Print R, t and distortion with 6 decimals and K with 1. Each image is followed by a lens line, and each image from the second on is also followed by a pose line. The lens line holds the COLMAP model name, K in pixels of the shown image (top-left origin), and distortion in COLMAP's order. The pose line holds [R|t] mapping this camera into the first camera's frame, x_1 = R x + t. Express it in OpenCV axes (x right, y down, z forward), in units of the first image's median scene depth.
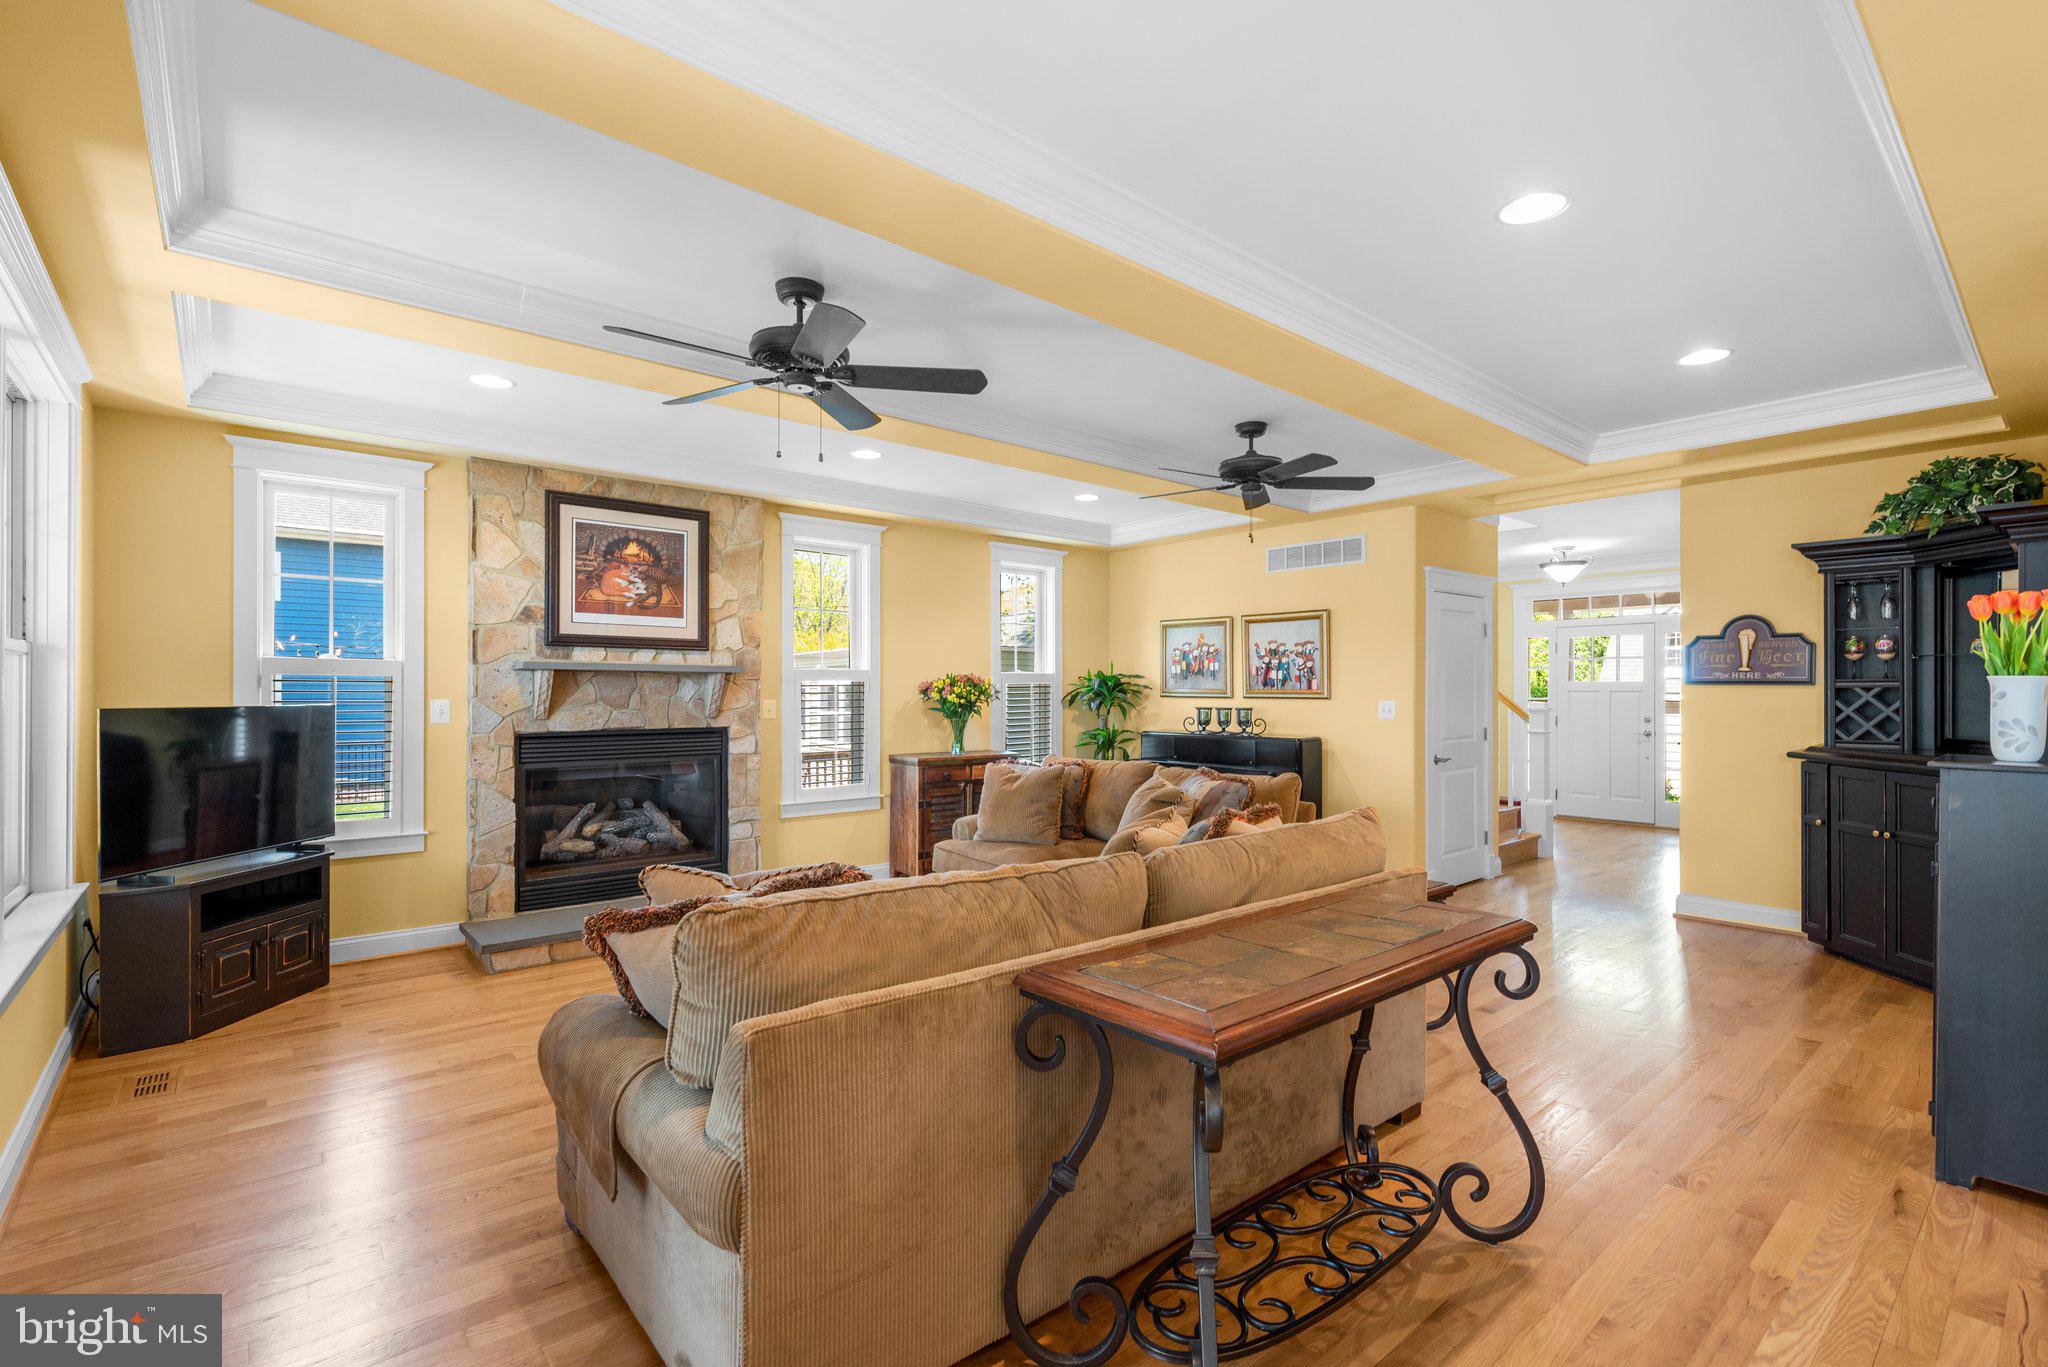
lens RADIAL K [[925.3, 0, 1031.0], [0, 925.3, 688.1], [0, 0, 1]] dist [-0.000238, -0.000142]
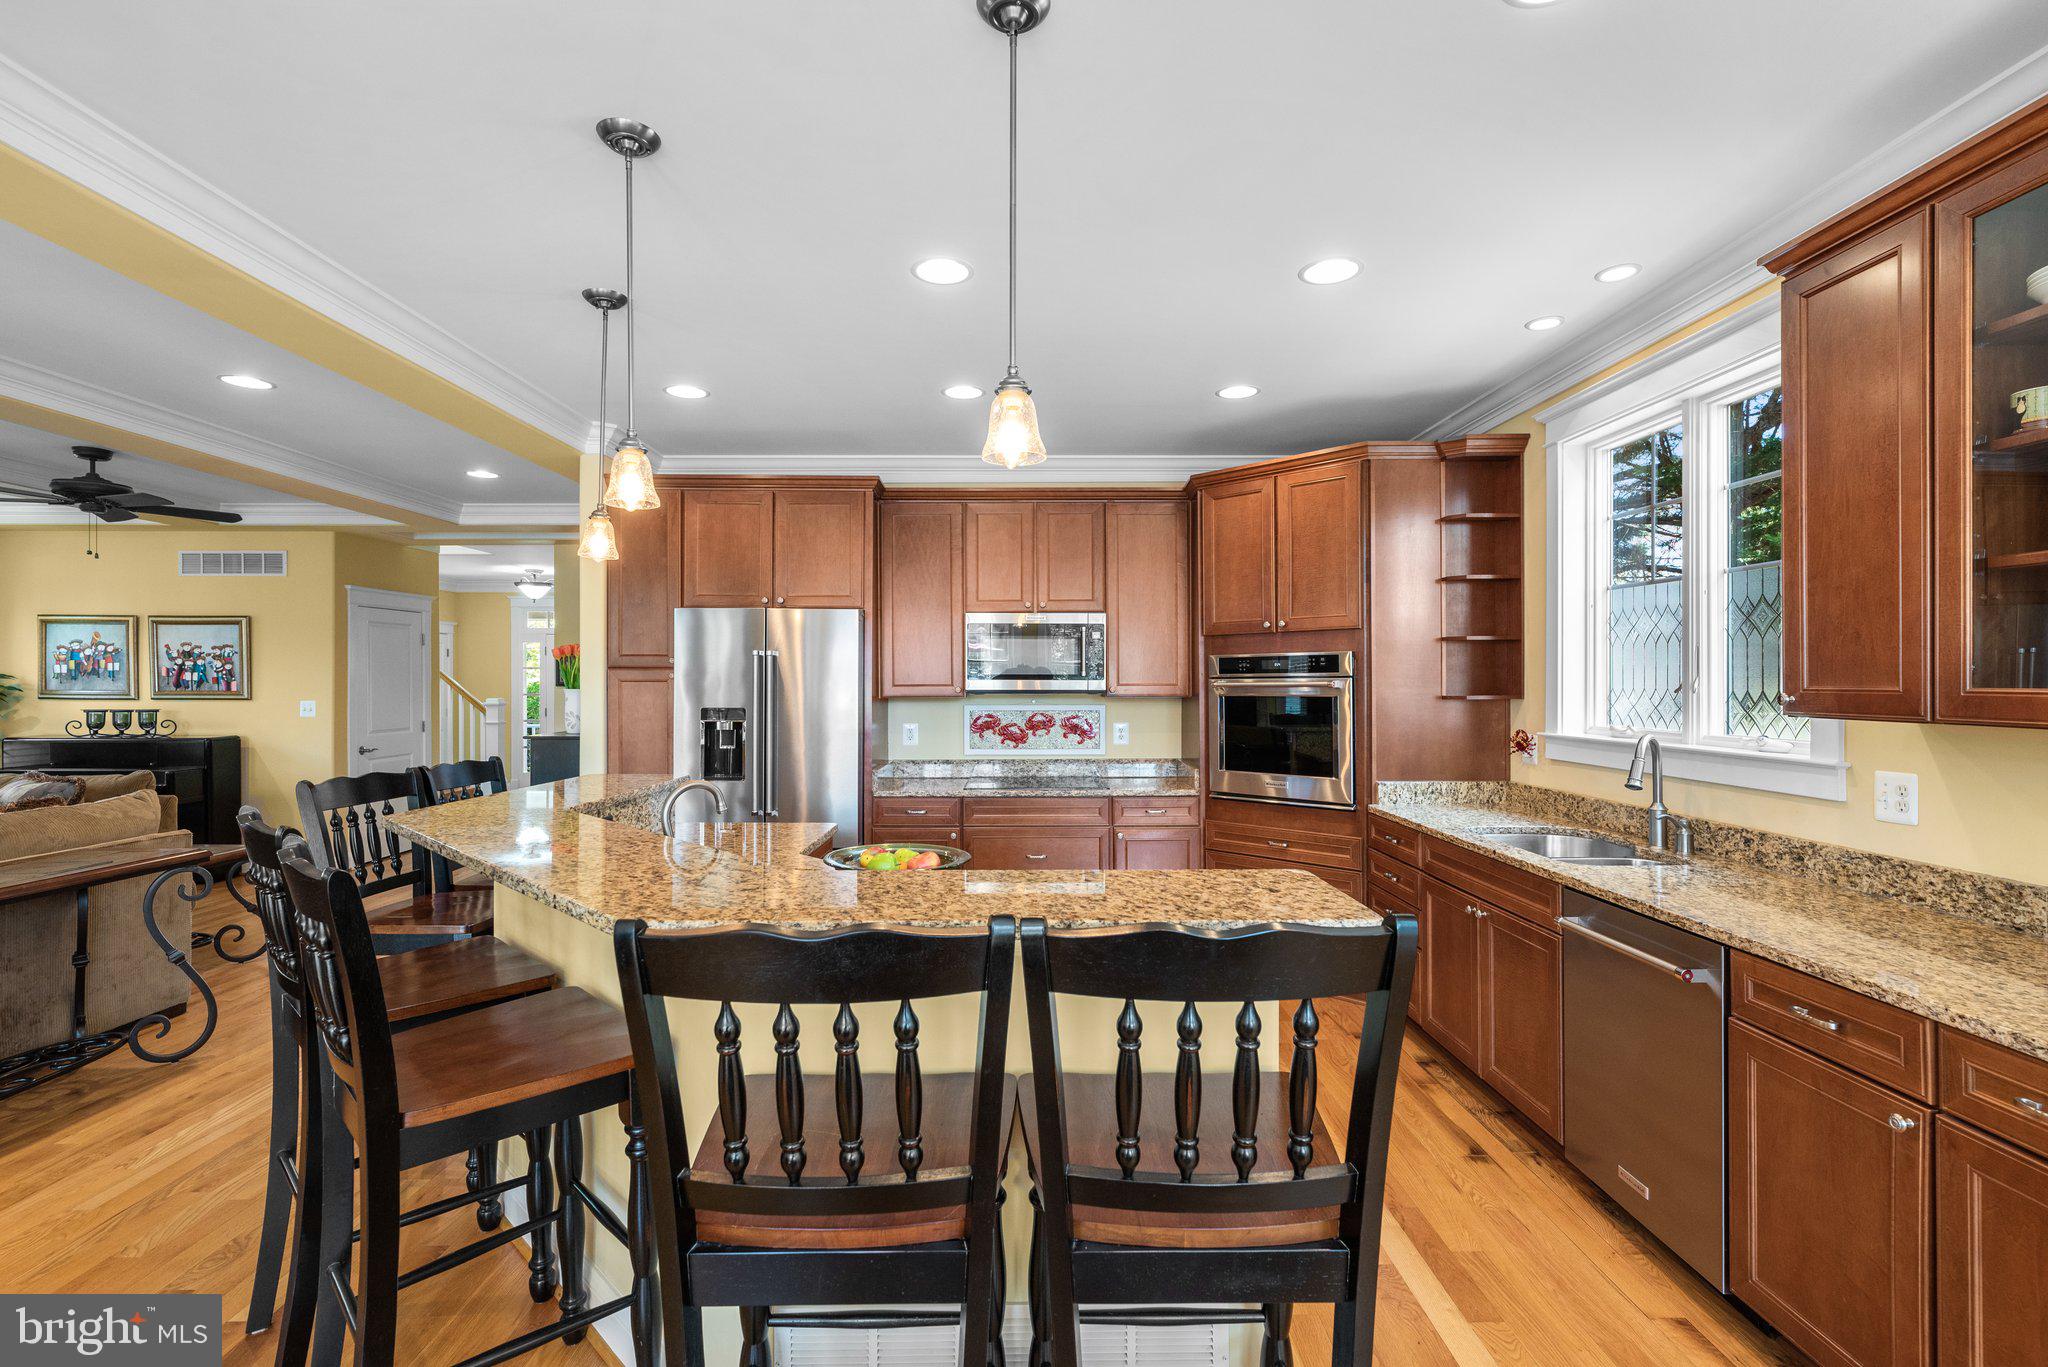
lens RADIAL K [[924.2, 0, 1027.6], [0, 924.2, 681.2], [0, 0, 1]] dist [0.001178, 0.000723]
pose [[0.643016, -0.002171, 0.765850, 0.092674], [-0.001510, 0.999990, 0.004102, -0.017584], [-0.765851, -0.003794, 0.643007, -0.433867]]
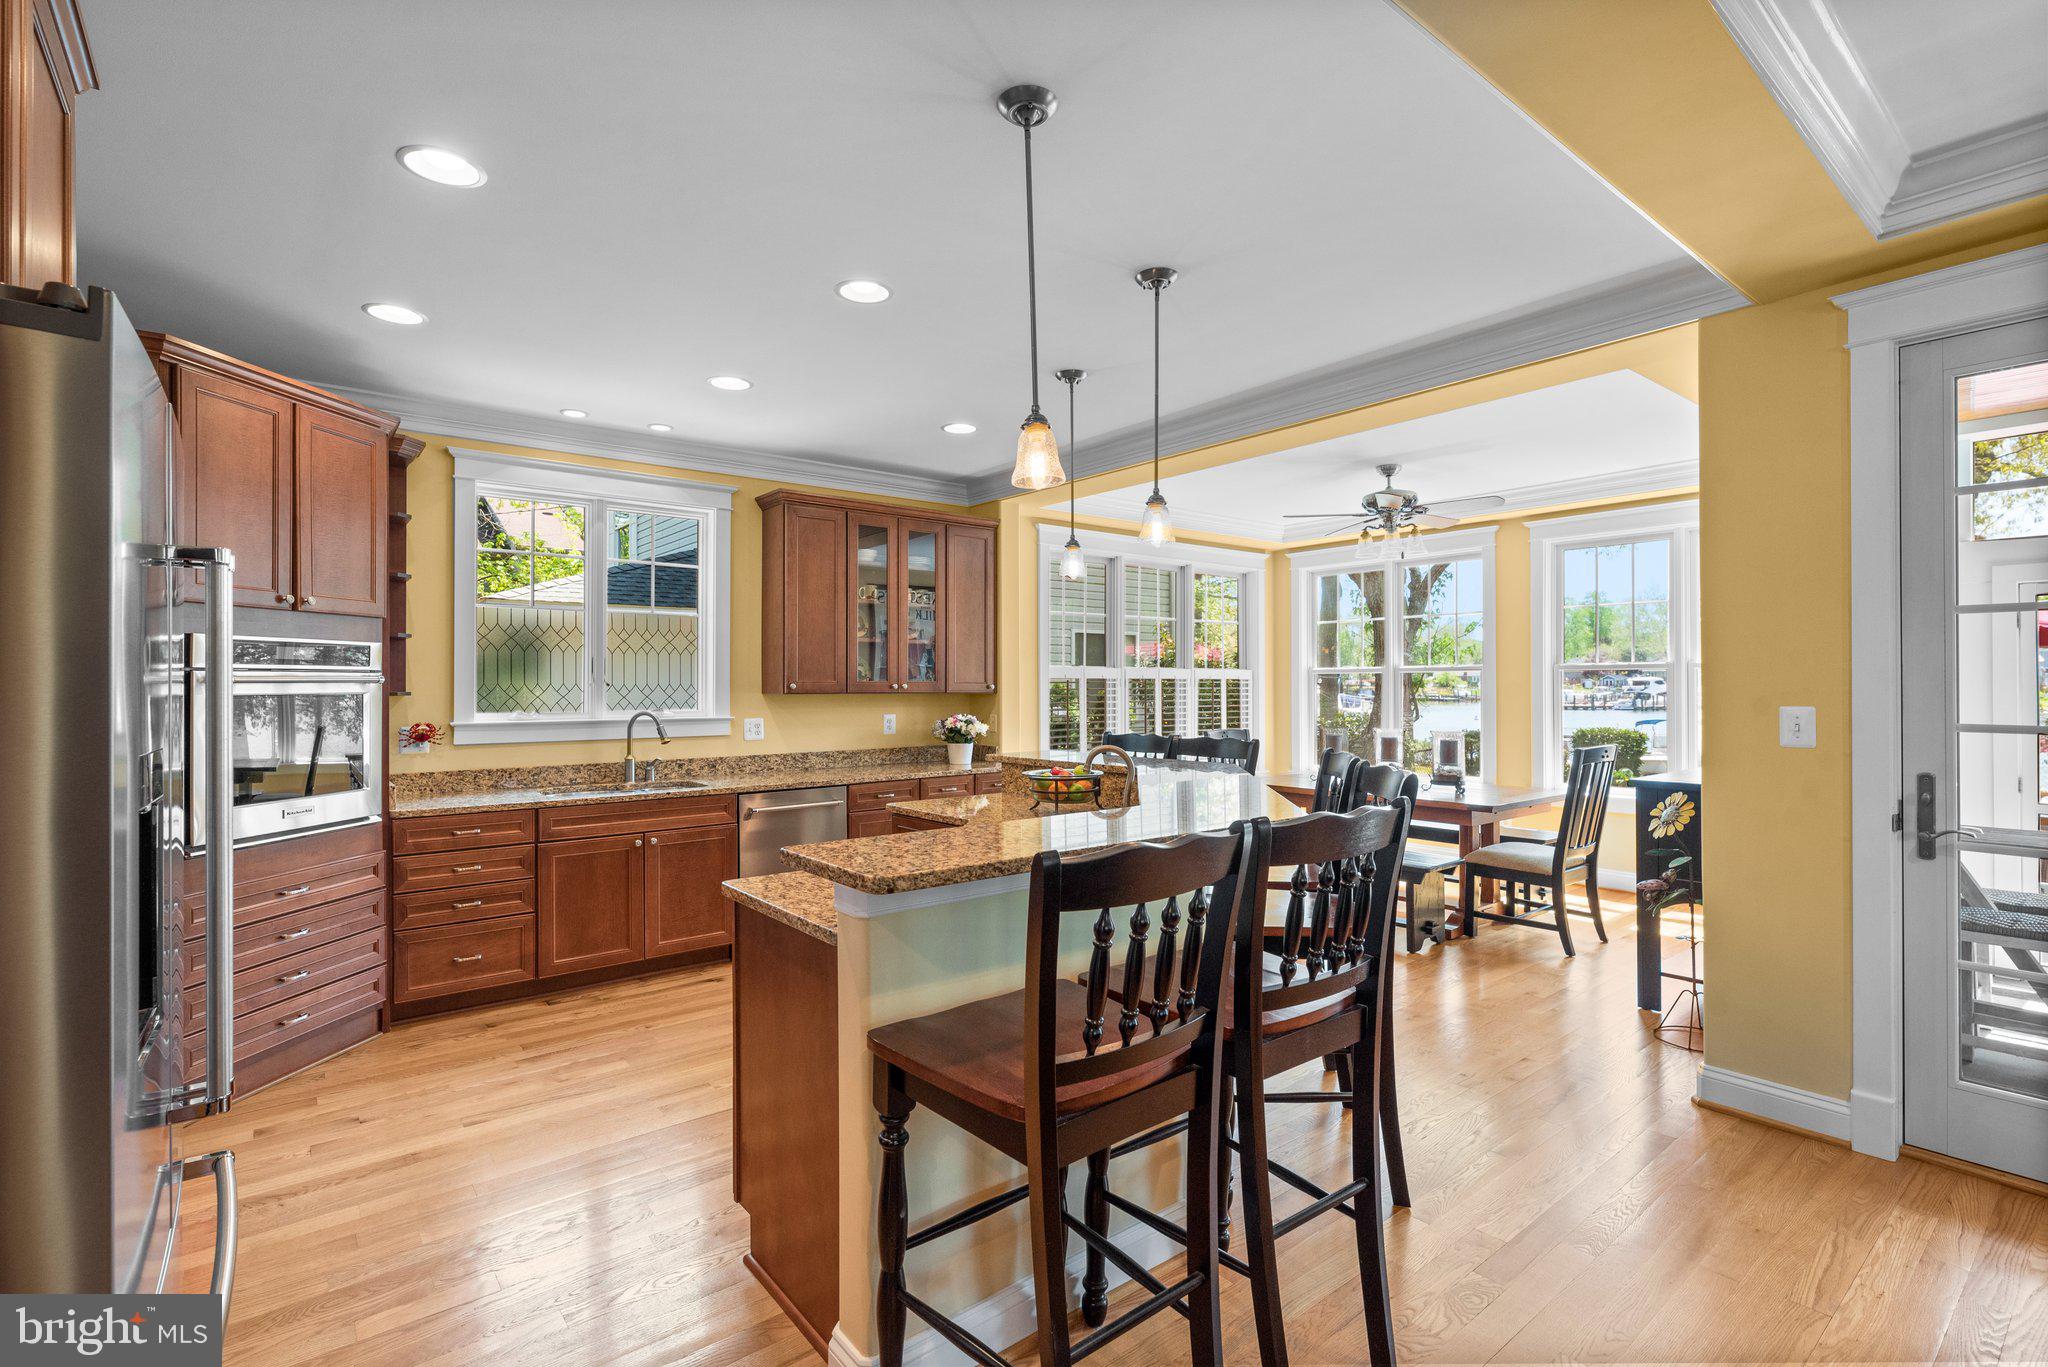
lens RADIAL K [[939.0, 0, 1024.0], [0, 939.0, 683.5], [0, 0, 1]] dist [-0.001366, -0.000492]
pose [[-0.999266, 0.002675, 0.038211, 0.337230], [0.002394, 0.999970, -0.007383, -0.004246], [-0.038230, -0.007286, -0.999242, 0.477840]]
